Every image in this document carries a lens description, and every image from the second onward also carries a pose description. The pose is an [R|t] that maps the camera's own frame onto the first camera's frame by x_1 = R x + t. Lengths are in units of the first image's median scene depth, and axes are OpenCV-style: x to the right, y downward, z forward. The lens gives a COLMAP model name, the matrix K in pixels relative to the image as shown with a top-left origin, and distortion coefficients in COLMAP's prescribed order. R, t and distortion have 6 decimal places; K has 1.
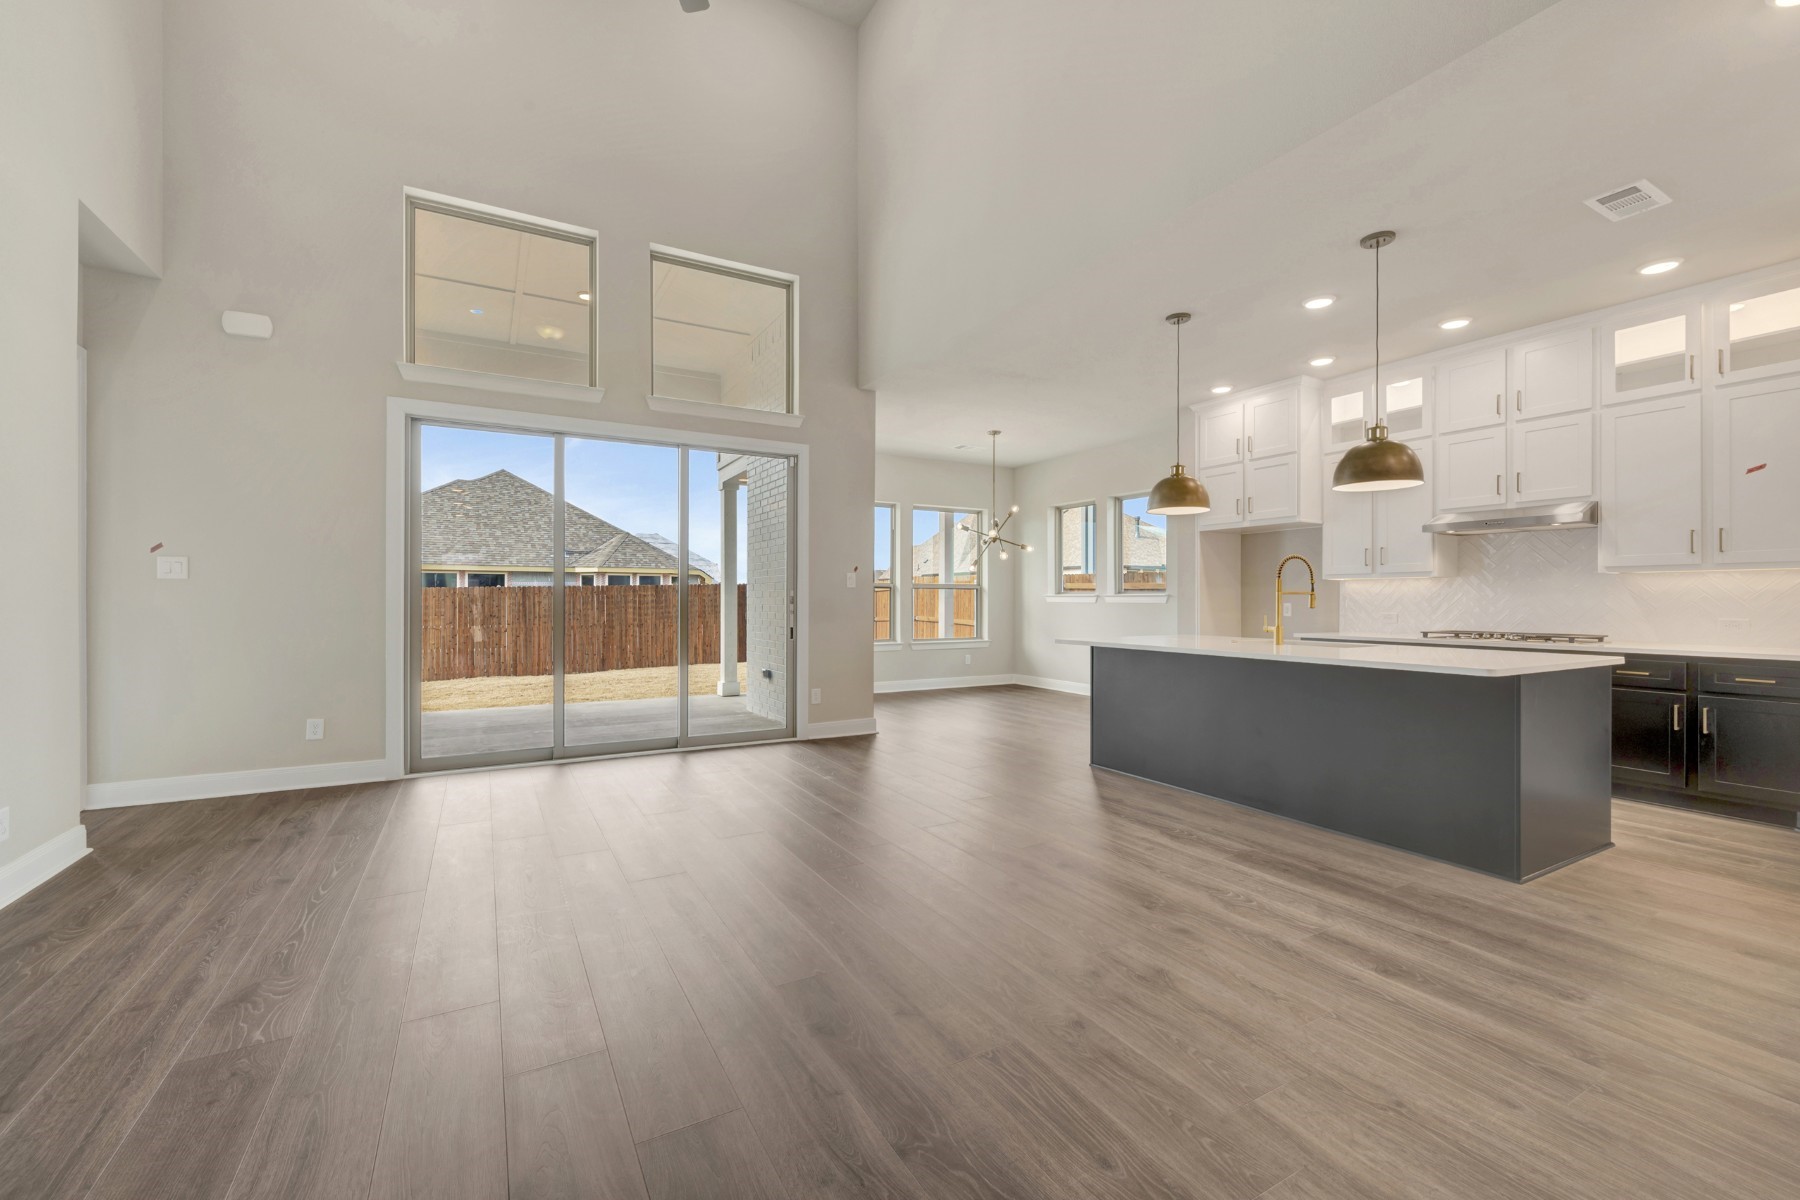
lens RADIAL K [[727.7, 0, 911.0], [0, 727.7, 603.2], [0, 0, 1]] dist [-0.000927, 0.001134]
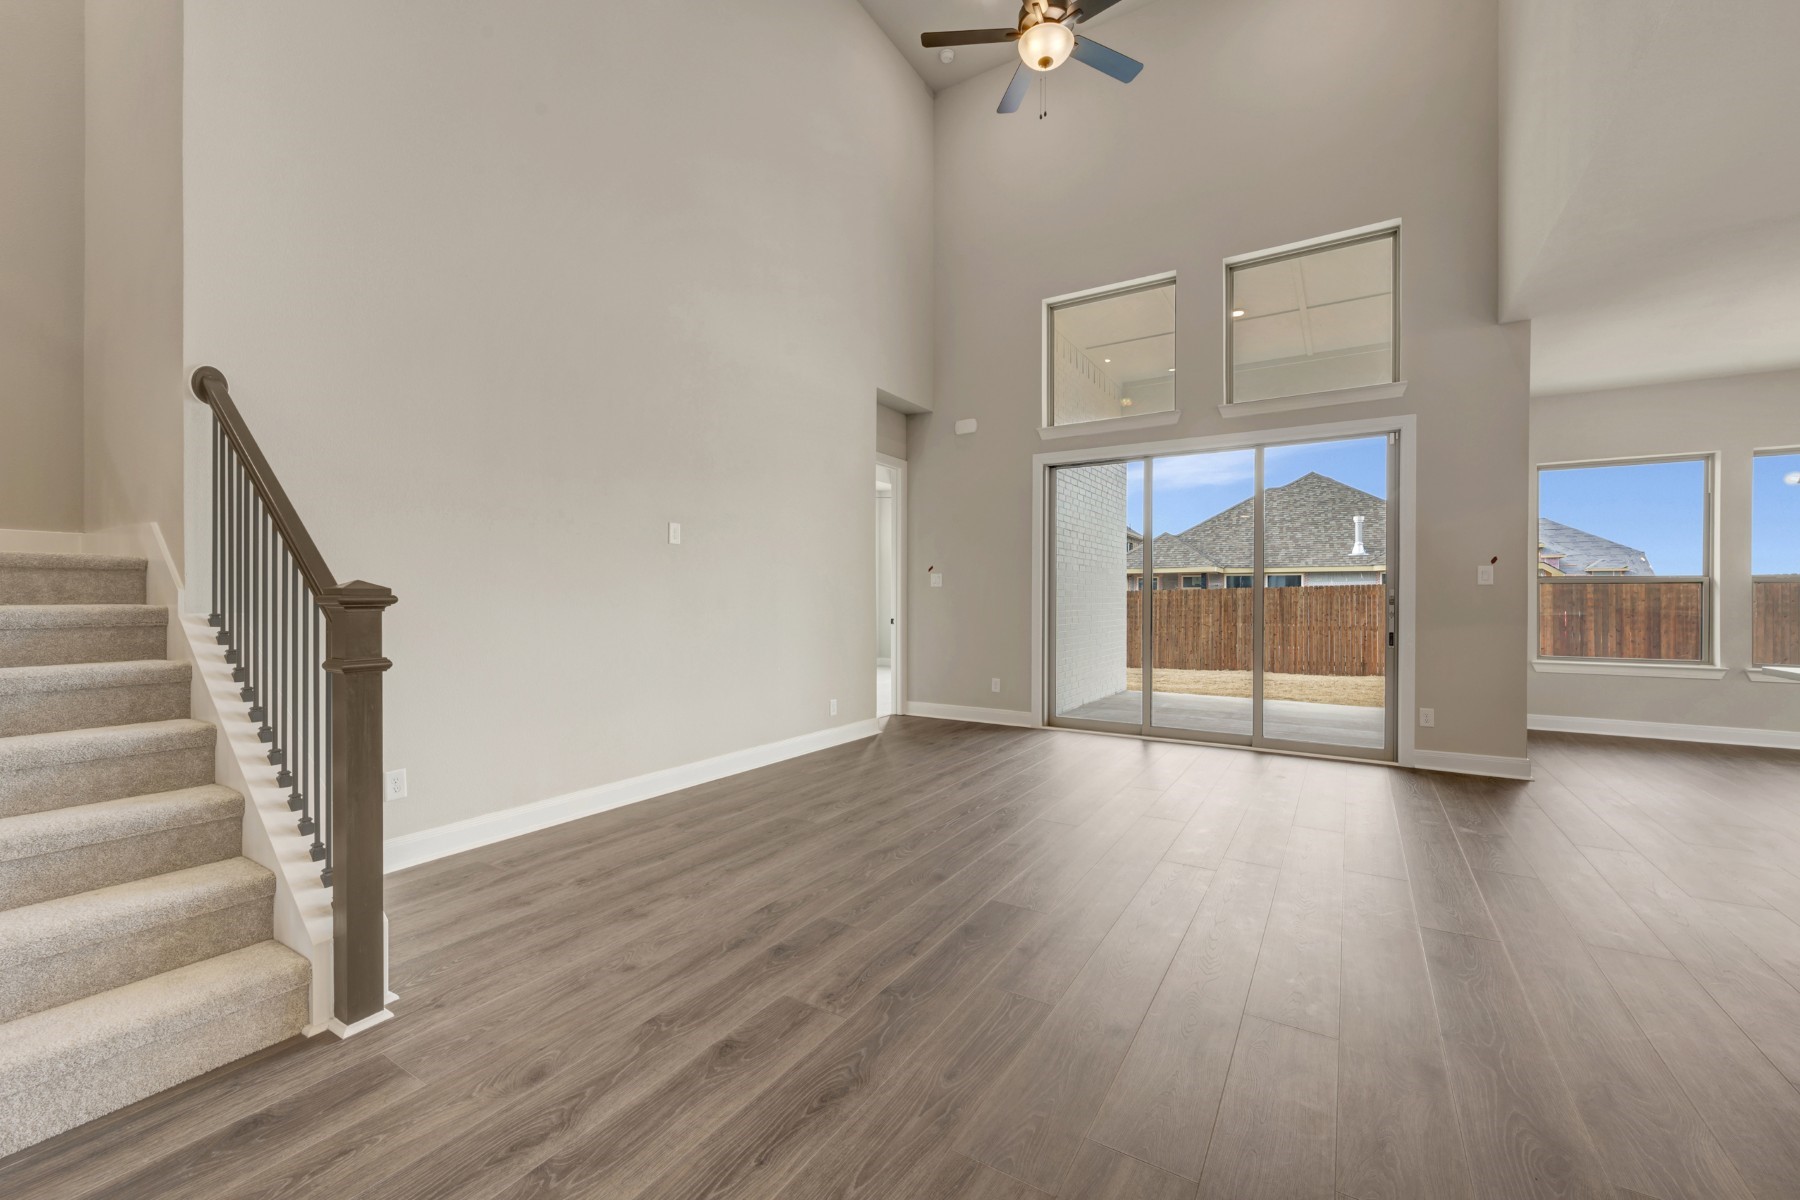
lens RADIAL K [[727.7, 0, 910.3], [0, 727.7, 608.4], [0, 0, 1]] dist [-0.000927, 0.001134]
pose [[0.477457, 0.012964, -0.878559, 0.307889], [-0.007005, 0.999916, 0.010948, -0.000539], [0.878627, 0.000927, 0.477508, 0.092056]]
